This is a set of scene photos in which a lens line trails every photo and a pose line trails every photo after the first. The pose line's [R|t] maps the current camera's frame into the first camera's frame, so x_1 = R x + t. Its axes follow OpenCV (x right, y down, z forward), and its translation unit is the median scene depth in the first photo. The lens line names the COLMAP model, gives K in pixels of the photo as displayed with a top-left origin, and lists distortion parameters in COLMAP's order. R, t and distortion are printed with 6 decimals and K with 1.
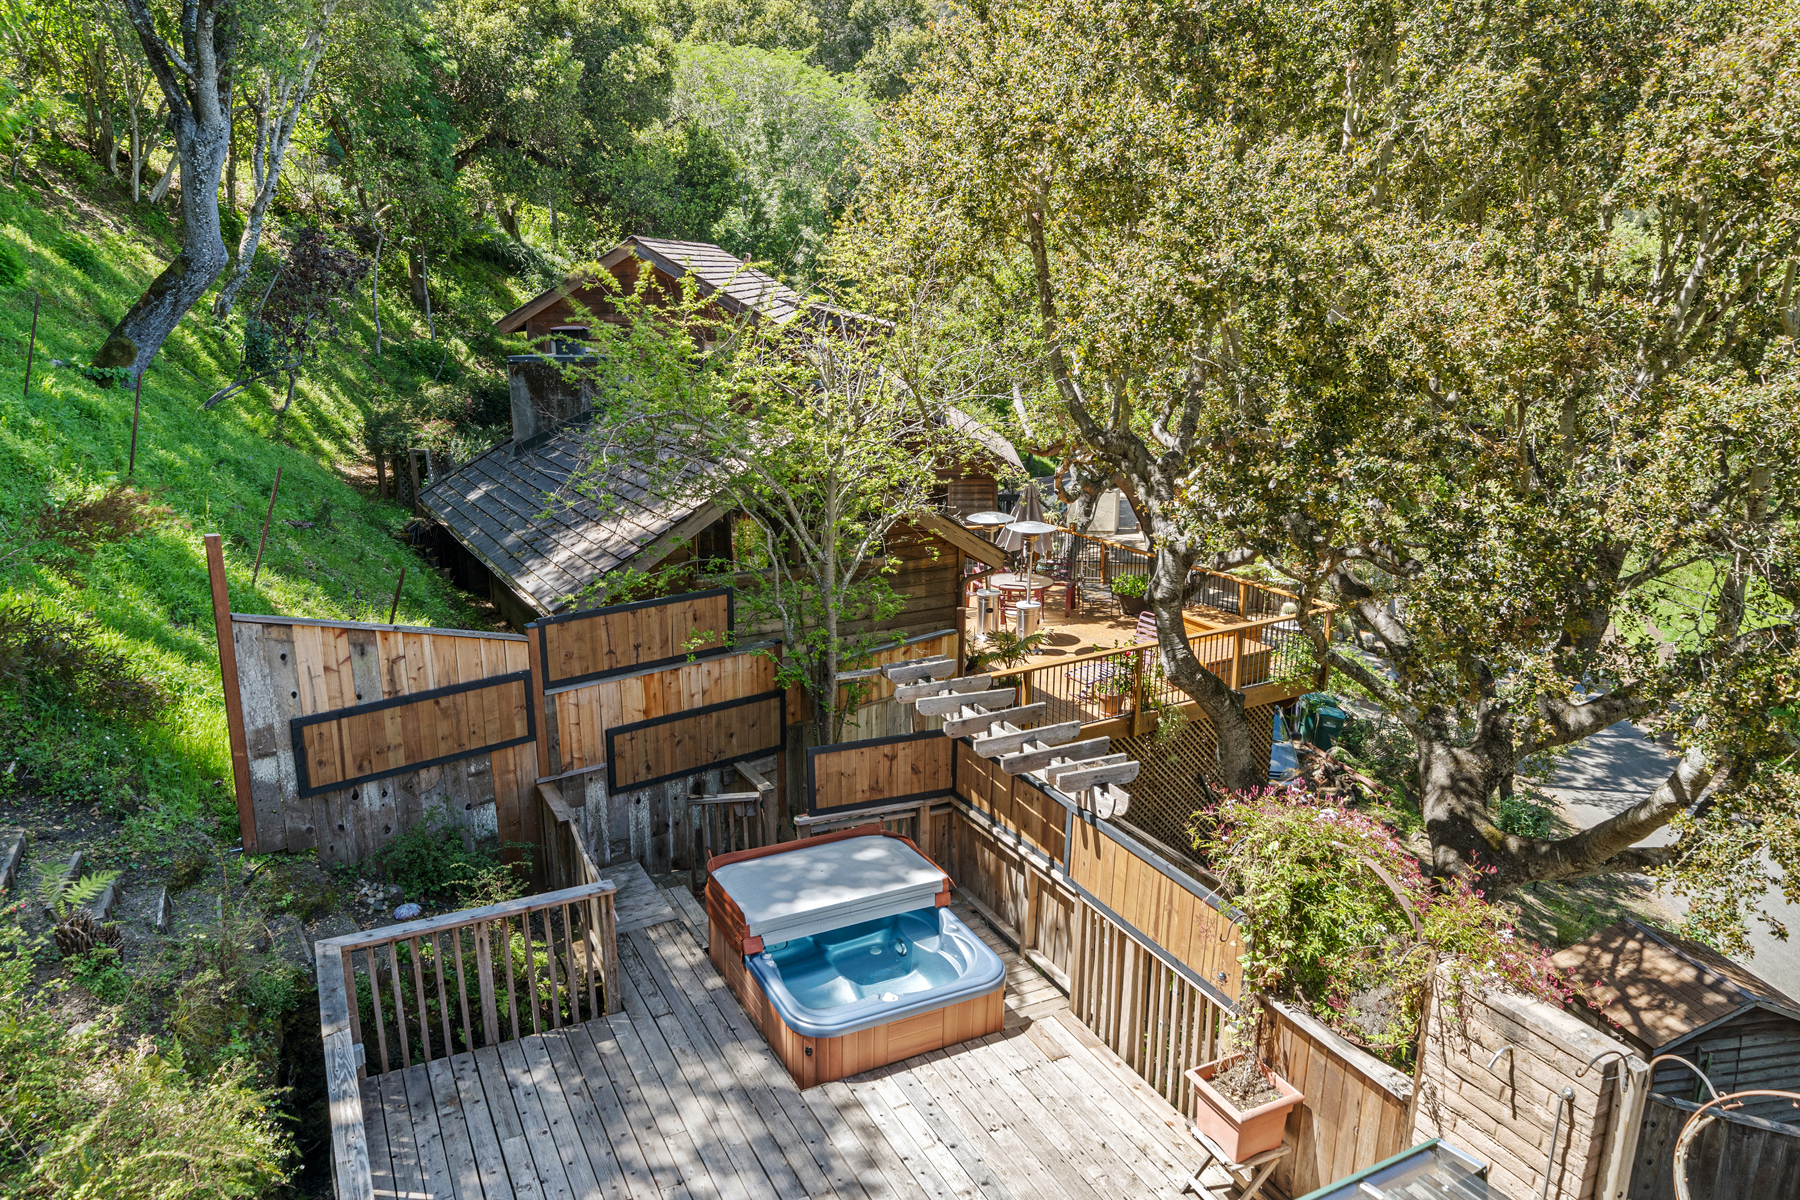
lens RADIAL K [[1134.0, 0, 900.0], [0, 1134.0, 600.0], [0, 0, 1]] dist [-0.000809, 0.001437]
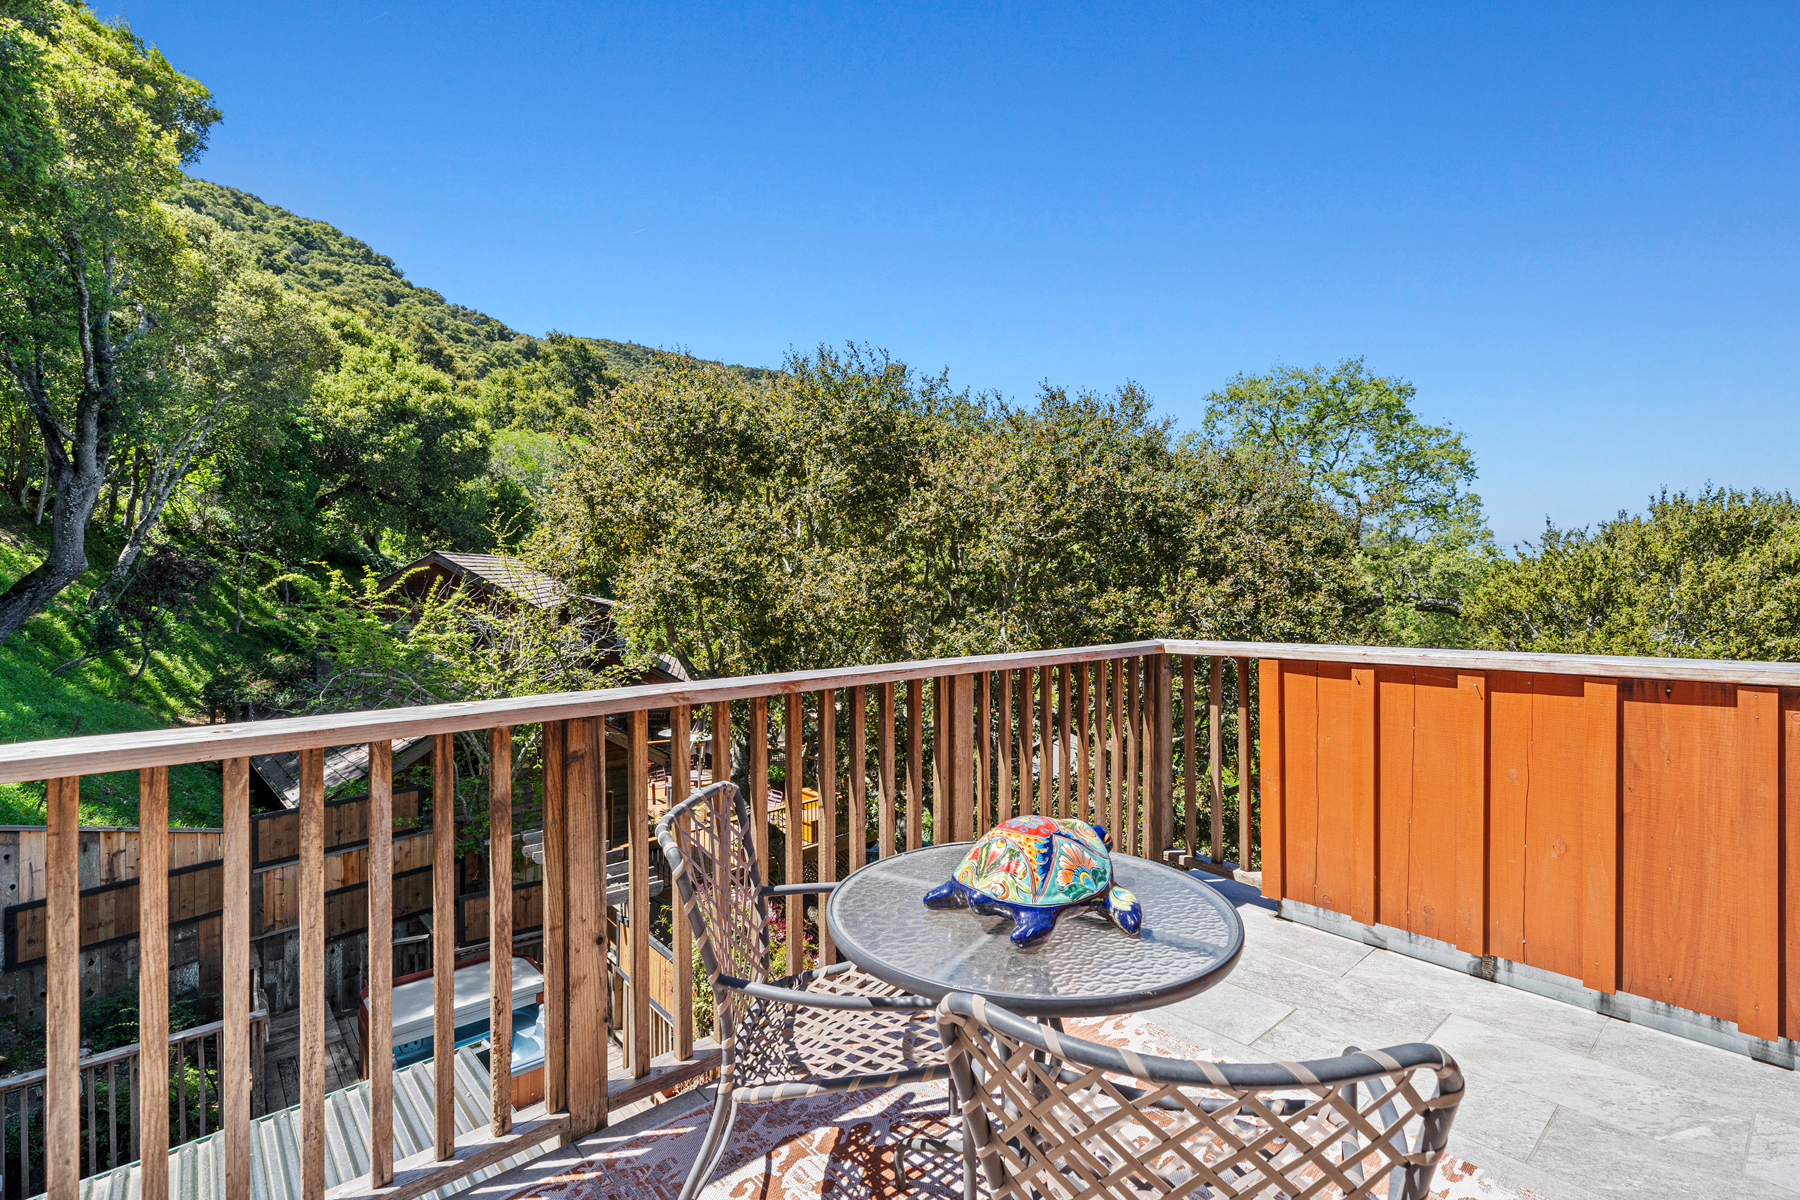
lens RADIAL K [[782.3, 0, 900.0], [0, 782.3, 600.0], [0, 0, 1]] dist [-0.002188, -0.000014]
pose [[0.974452, -0.010130, 0.224367, 0.114042], [0.064505, 0.969517, -0.236379, 0.017779], [-0.215133, 0.244813, 0.945402, -0.065628]]
